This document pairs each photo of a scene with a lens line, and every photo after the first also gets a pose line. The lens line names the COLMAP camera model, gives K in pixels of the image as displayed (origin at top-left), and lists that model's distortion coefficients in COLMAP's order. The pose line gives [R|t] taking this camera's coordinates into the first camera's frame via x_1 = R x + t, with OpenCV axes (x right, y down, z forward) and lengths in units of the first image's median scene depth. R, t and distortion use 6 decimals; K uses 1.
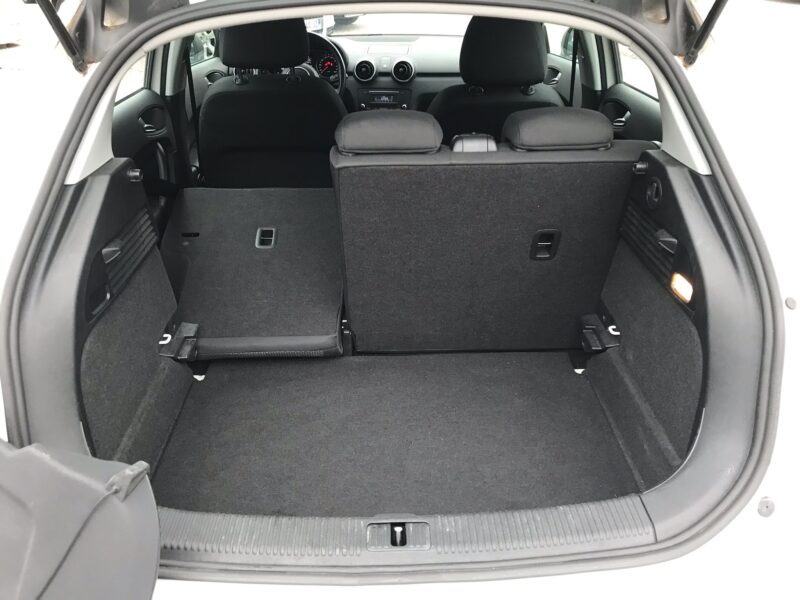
lens RADIAL K [[648.0, 0, 397.3], [0, 648.0, 296.1], [0, 0, 1]] dist [0.018138, 0.001872]
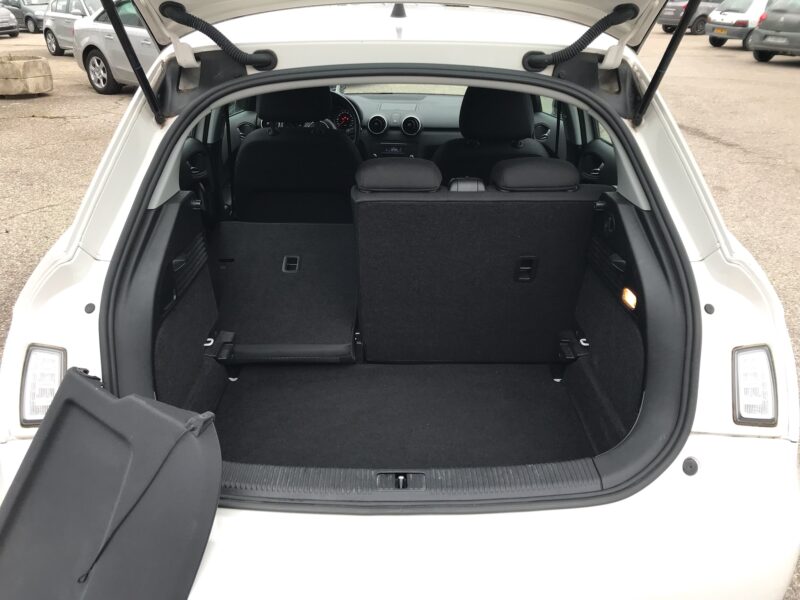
lens RADIAL K [[648.0, 0, 397.3], [0, 648.0, 296.1], [0, 0, 1]] dist [0.018138, 0.001872]
pose [[0.999813, 0.017643, -0.007976, -0.001641], [-0.018190, 0.997038, -0.074731, 0.077655], [0.006634, 0.074862, 0.997172, -0.238175]]
